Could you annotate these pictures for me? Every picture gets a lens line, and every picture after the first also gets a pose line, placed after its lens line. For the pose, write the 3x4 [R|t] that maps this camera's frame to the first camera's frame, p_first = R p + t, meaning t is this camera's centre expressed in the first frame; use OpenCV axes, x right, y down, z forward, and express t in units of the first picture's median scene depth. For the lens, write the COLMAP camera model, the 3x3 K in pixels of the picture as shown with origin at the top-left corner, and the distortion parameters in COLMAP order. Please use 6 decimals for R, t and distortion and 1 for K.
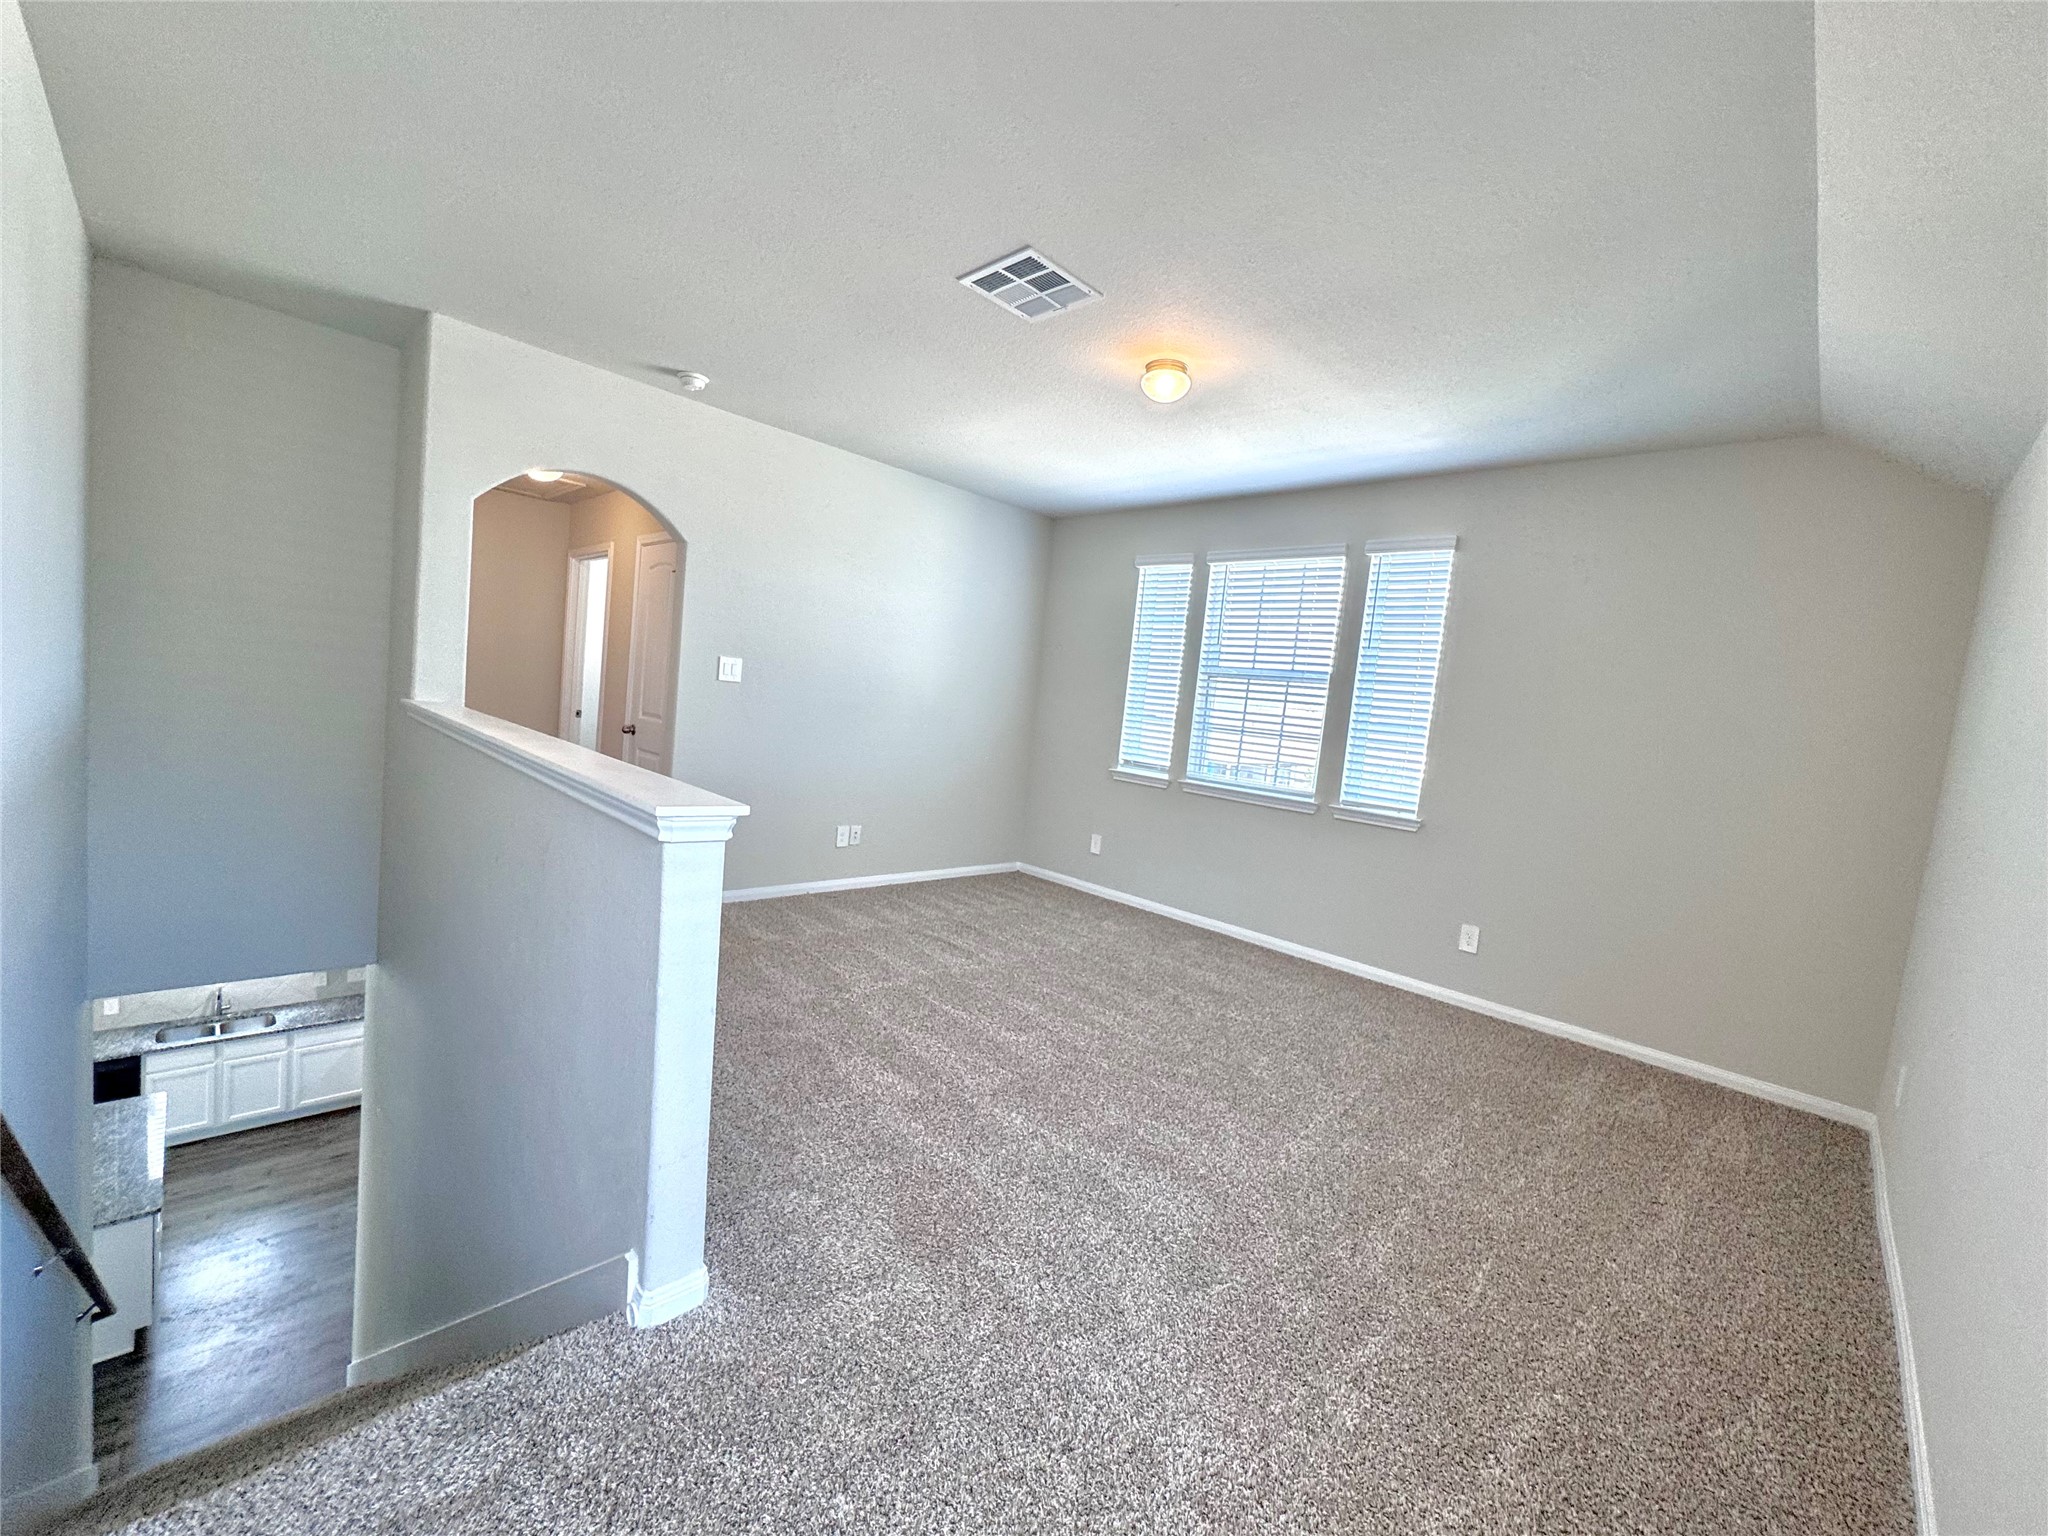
lens RADIAL K [[817.8, 0, 1029.1], [0, 817.8, 769.4], [0, 0, 1]] dist [-0.003800, -0.000299]
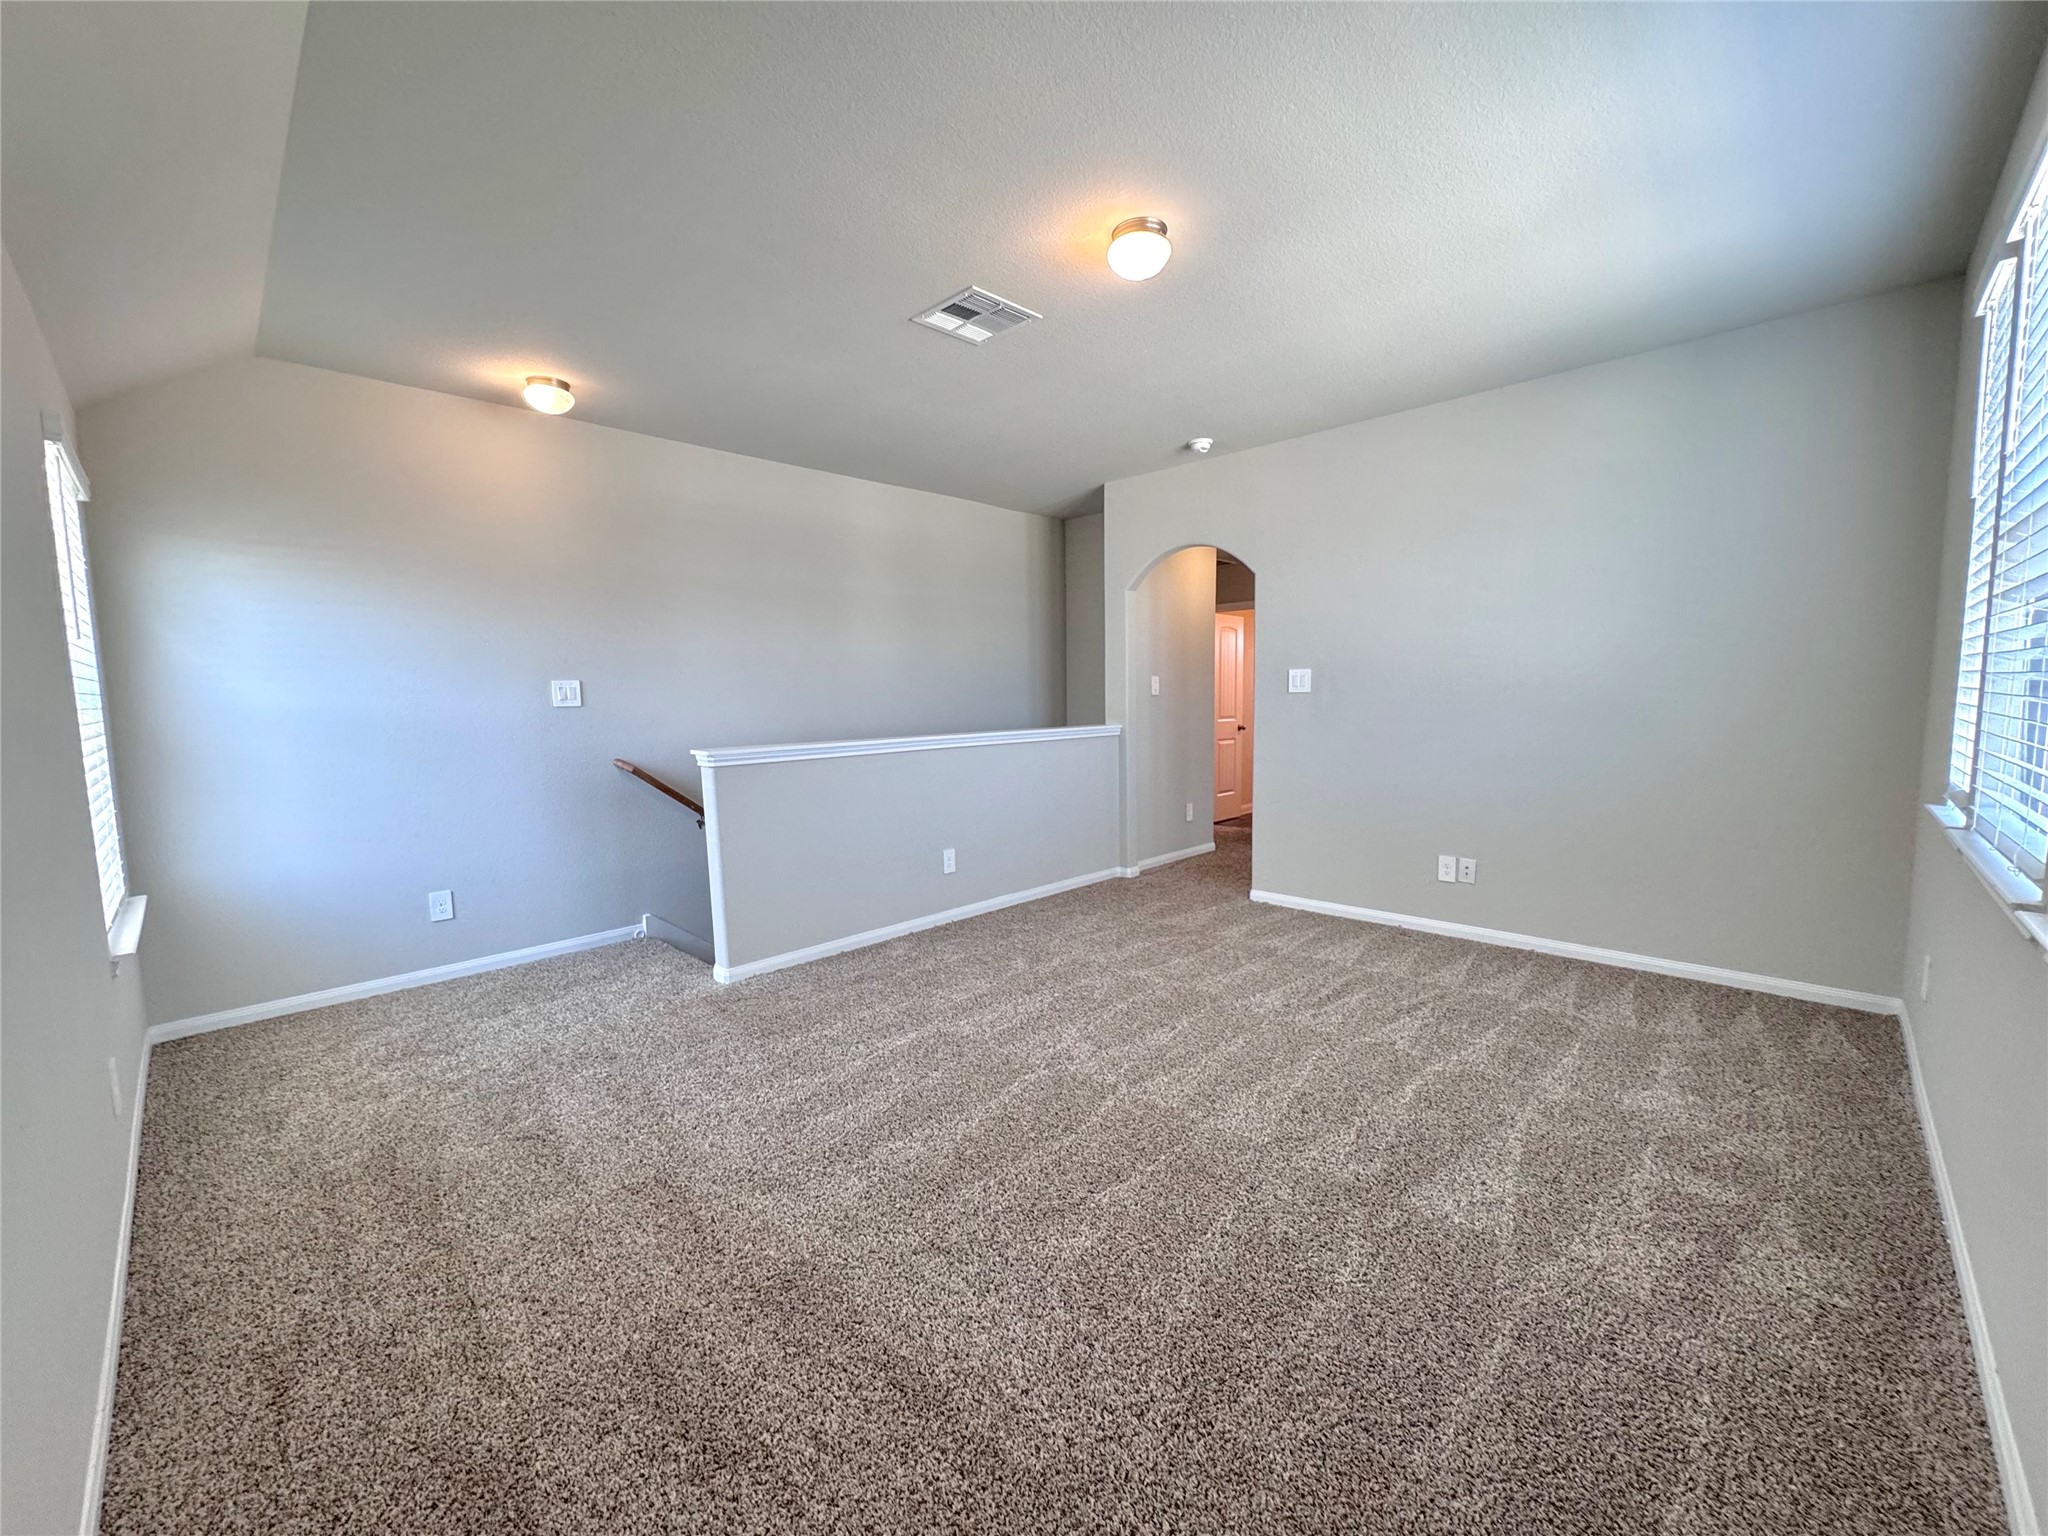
lens RADIAL K [[817.8, 0, 1024.8], [0, 817.8, 769.8], [0, 0, 1]] dist [-0.003800, -0.000299]
pose [[0.000472, -0.011335, -0.999936, 0.879757], [-0.065310, 0.997801, -0.011341, 0.031648], [0.997865, 0.065311, -0.000270, 0.874512]]
